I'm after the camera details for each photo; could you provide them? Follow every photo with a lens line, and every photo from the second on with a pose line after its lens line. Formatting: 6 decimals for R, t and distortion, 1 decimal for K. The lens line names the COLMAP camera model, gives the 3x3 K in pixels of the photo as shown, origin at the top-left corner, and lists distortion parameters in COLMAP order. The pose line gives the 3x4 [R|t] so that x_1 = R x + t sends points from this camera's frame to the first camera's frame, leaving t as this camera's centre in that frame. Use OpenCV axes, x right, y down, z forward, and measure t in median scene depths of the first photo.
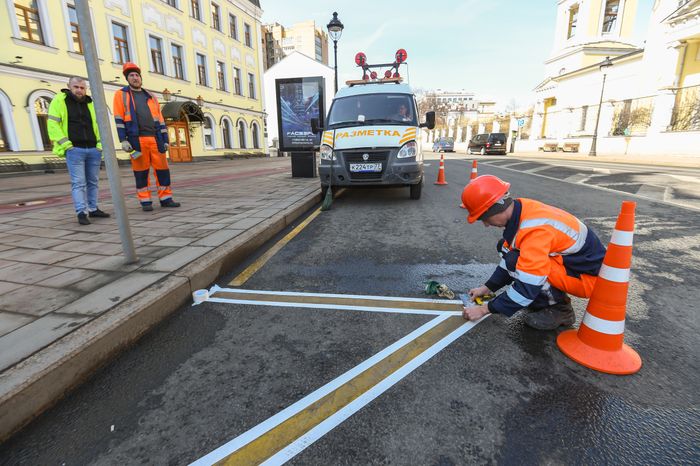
lens RADIAL K [[320.7, 0, 348.0], [0, 320.7, 235.3], [0, 0, 1]] dist [-0.004798, -0.009452]
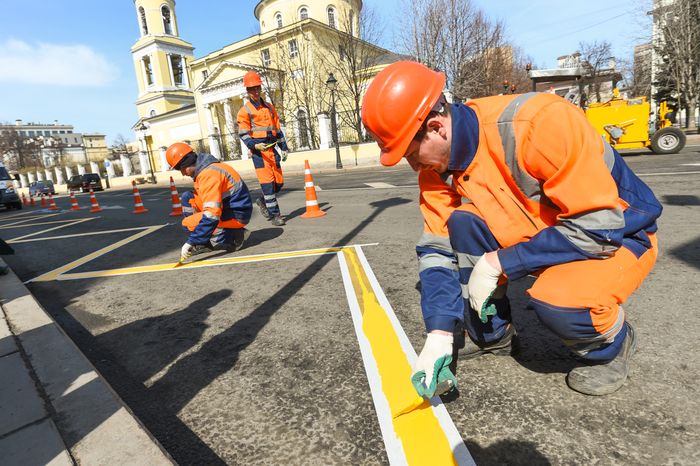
lens RADIAL K [[381.6, 0, 348.1], [0, 381.6, 233.4], [0, 0, 1]] dist [-0.000534, -0.014756]
pose [[0.582510, -0.200414, 0.787728, -0.406240], [0.305695, 0.951992, 0.016151, 0.500636], [-0.753148, 0.231397, 0.615811, -1.664981]]
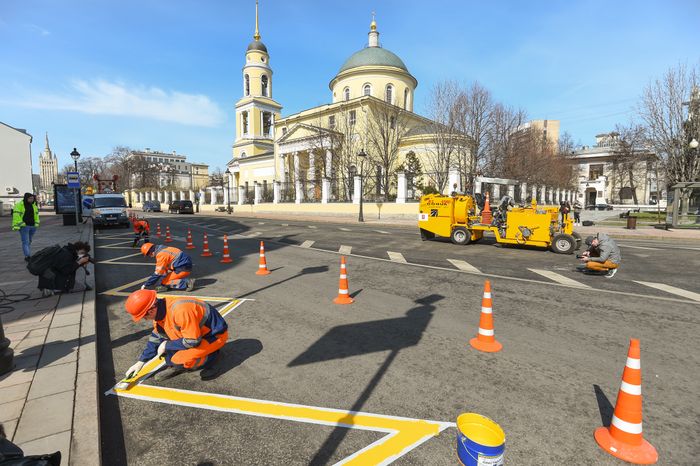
lens RADIAL K [[335.7, 0, 346.9], [0, 335.7, 234.6], [0, 0, 1]] dist [-0.001806, -0.000396]
pose [[0.709751, -0.051914, 0.702537, -0.430213], [0.178421, 0.978011, -0.107983, 0.503342], [-0.681483, 0.201989, 0.703407, -2.045537]]
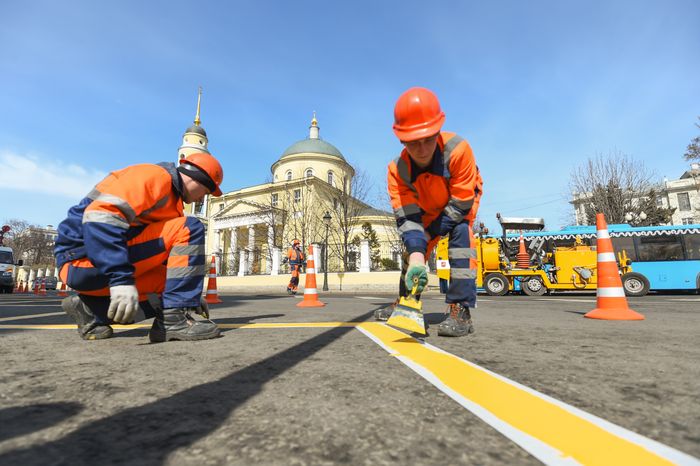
lens RADIAL K [[330.4, 0, 347.5], [0, 330.4, 234.7], [0, 0, 1]] dist [0.013804, -0.024728]
pose [[0.539605, 0.156070, 0.827326, -0.339661], [0.215331, 0.924401, -0.314827, 0.529448], [-0.813916, 0.348031, 0.465204, -1.565170]]
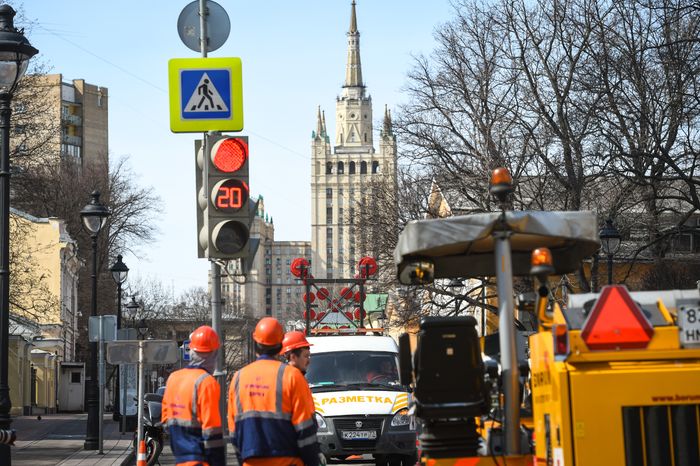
lens RADIAL K [[2585.9, 0, 351.0], [0, 2585.9, 233.4], [0, 0, 1]] dist [1.056613, -0.051368]
pose [[0.975051, 0.030463, 0.219881, -0.947442], [0.042814, 0.946133, -0.320936, 0.955103], [-0.217813, 0.322343, 0.921223, -3.541696]]
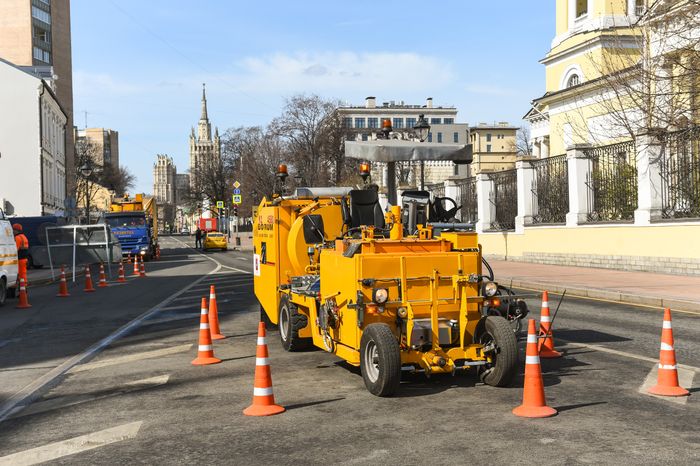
lens RADIAL K [[946.0, 0, 349.1], [0, 946.0, 233.0], [0, 0, 1]] dist [0.146908, -0.021172]
pose [[0.980085, -0.006747, 0.198466, 0.567068], [0.059916, 0.962893, -0.263149, 0.329247], [-0.189326, 0.269800, 0.944121, -1.433545]]
